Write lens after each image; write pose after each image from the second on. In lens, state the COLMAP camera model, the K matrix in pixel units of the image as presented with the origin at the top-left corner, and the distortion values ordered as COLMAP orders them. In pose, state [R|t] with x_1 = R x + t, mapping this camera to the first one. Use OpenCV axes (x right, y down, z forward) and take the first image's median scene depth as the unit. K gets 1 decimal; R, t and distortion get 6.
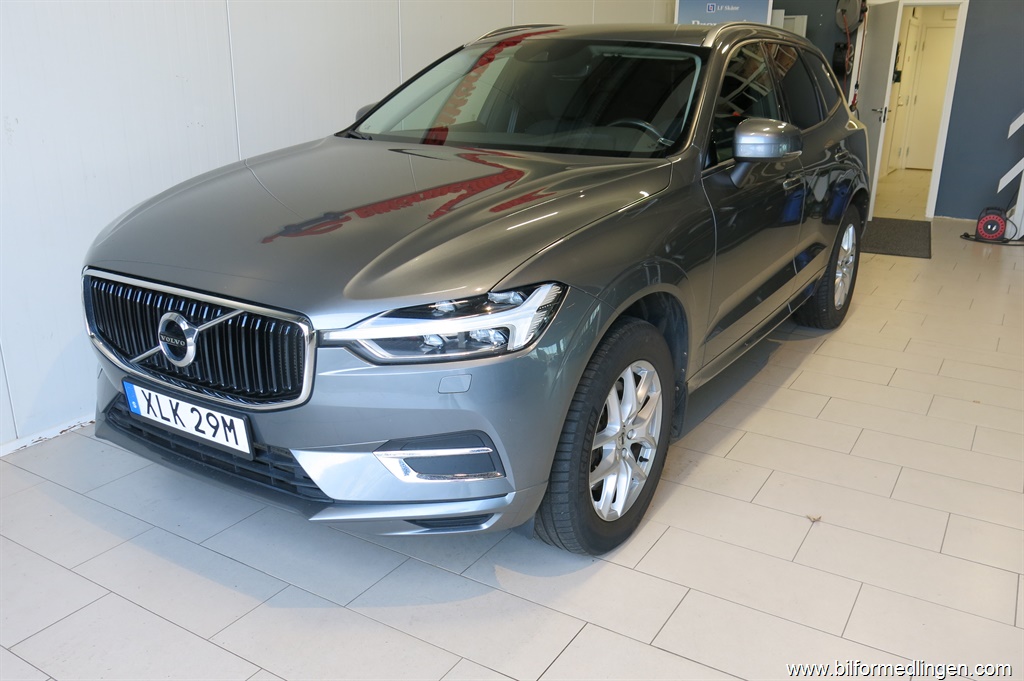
lens RADIAL K [[848.7, 0, 512.0], [0, 848.7, 340.5], [0, 0, 1]] dist [-0.002214, 0.003736]
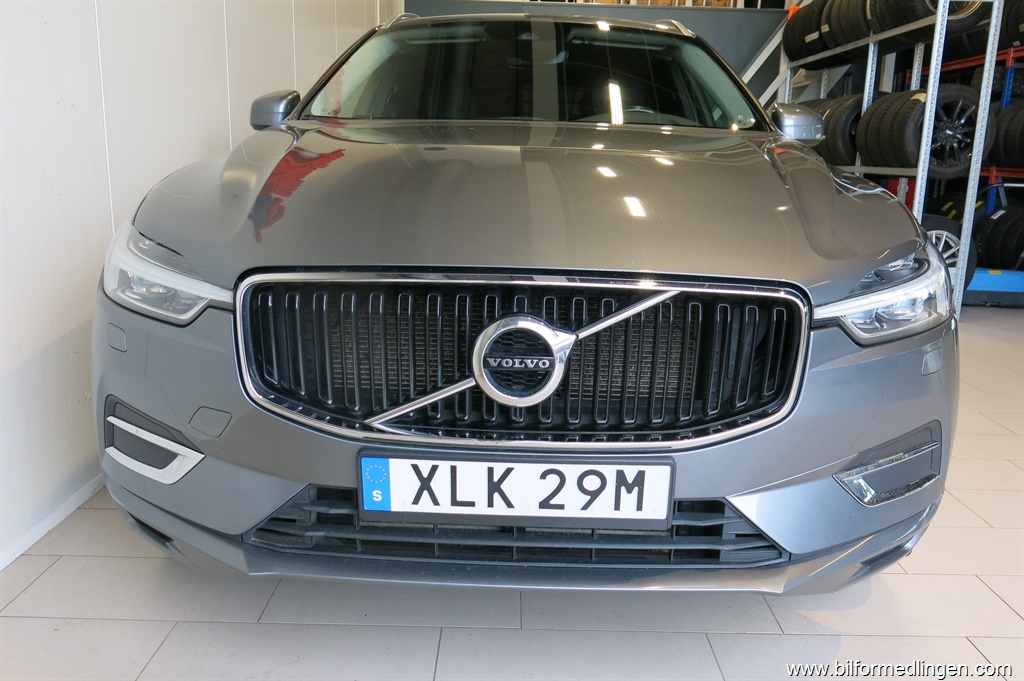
lens RADIAL K [[848.7, 0, 512.0], [0, 848.7, 340.5], [0, 0, 1]] dist [-0.002214, 0.003736]
pose [[0.856540, -0.103977, 0.505497, -0.695802], [0.146018, 0.988297, -0.044135, 0.010029], [-0.494992, 0.111615, 0.861699, 0.469370]]
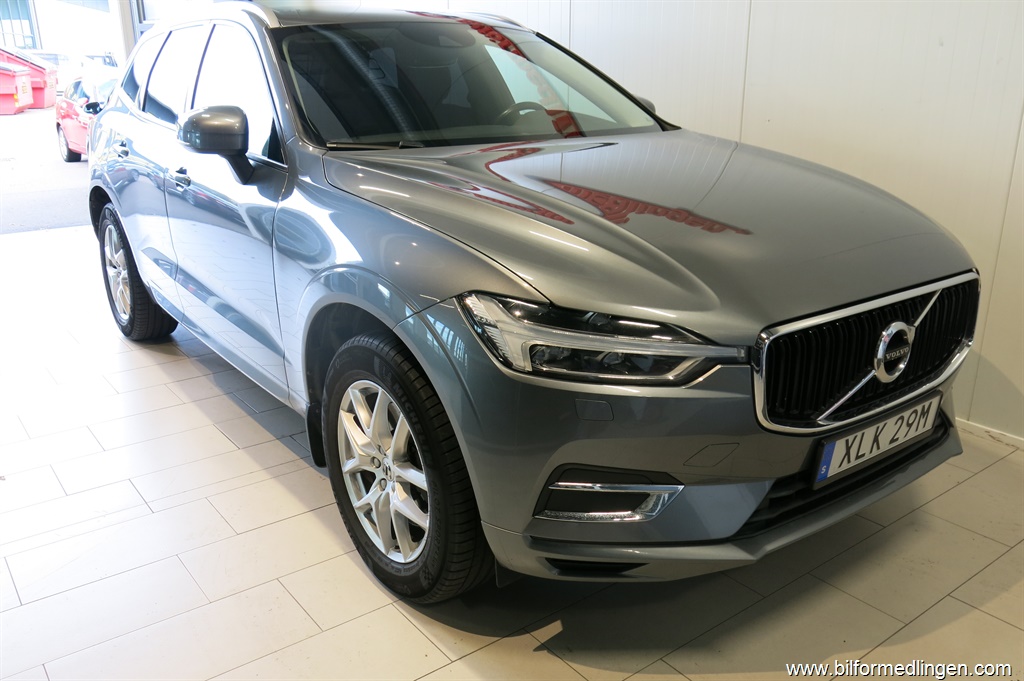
lens RADIAL K [[848.7, 0, 512.0], [0, 848.7, 340.5], [0, 0, 1]] dist [-0.002214, 0.003736]
pose [[0.362291, -0.306201, 0.880333, -1.325042], [0.301880, 0.932135, 0.199984, -0.316137], [-0.881824, 0.193302, 0.430140, 0.951518]]
